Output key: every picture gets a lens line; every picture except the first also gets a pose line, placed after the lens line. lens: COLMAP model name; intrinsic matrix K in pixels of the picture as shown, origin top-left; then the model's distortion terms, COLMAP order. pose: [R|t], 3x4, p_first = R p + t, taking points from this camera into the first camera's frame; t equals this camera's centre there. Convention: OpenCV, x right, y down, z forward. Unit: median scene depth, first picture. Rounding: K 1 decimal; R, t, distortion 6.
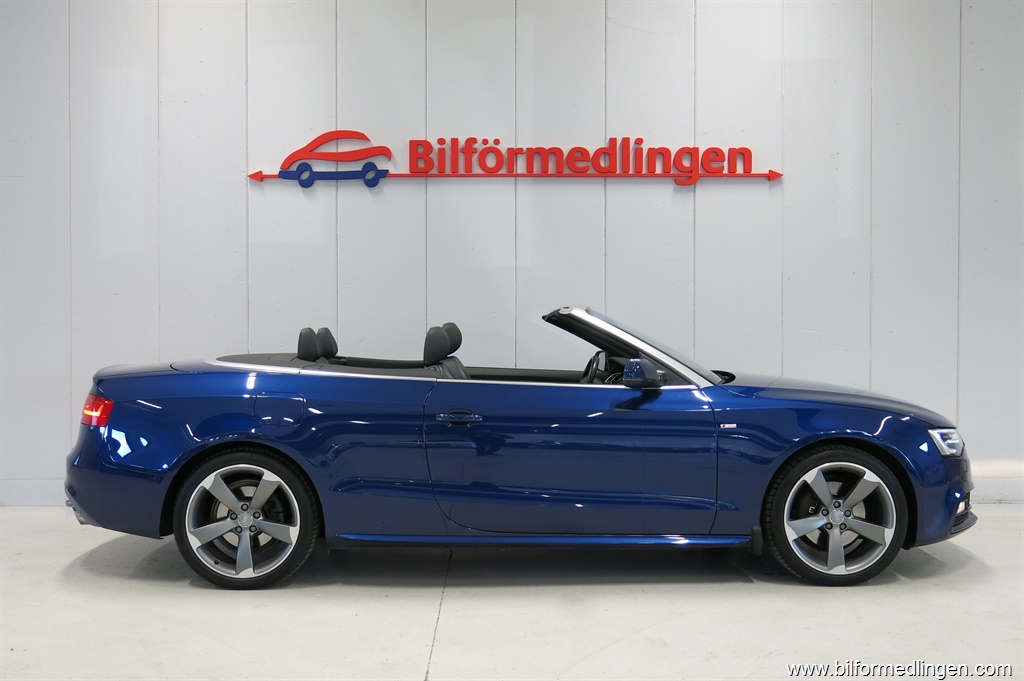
lens RADIAL K [[1110.7, 0, 511.7], [0, 1110.7, 336.5], [0, 0, 1]] dist [-0.042611, 0.000000]
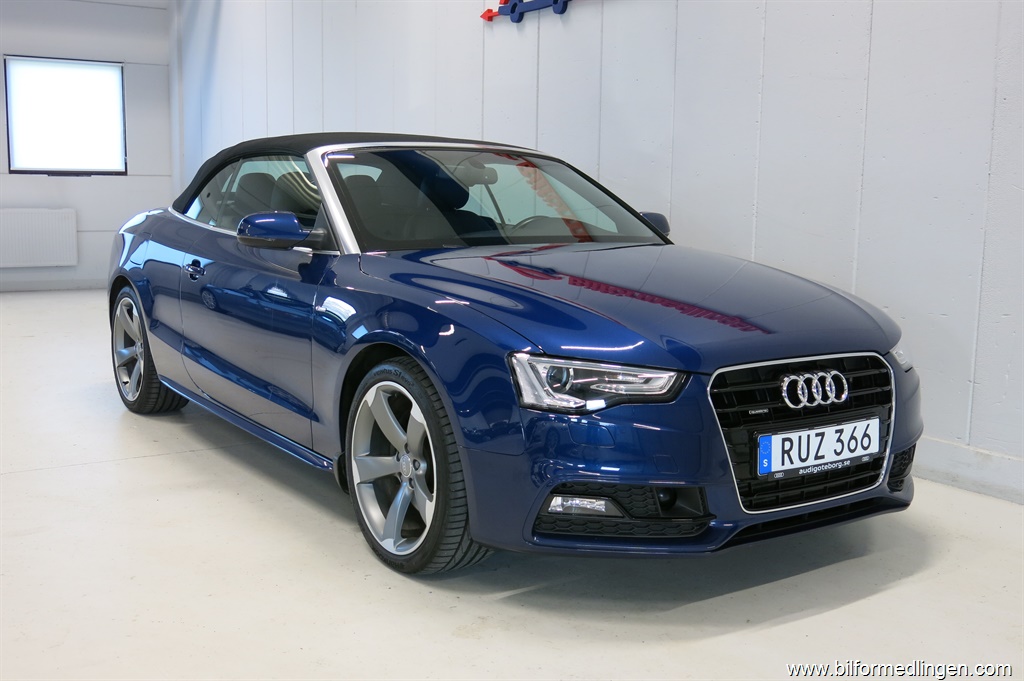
lens RADIAL K [[1126.8, 0, 504.0], [0, 1126.8, 345.7], [0, 0, 1]] dist [-0.043234, 0.000000]
pose [[0.551901, 0.128191, -0.823998, 0.798840], [-0.021819, 0.989996, 0.139402, -0.001377], [0.833624, -0.058957, 0.549176, 0.634252]]
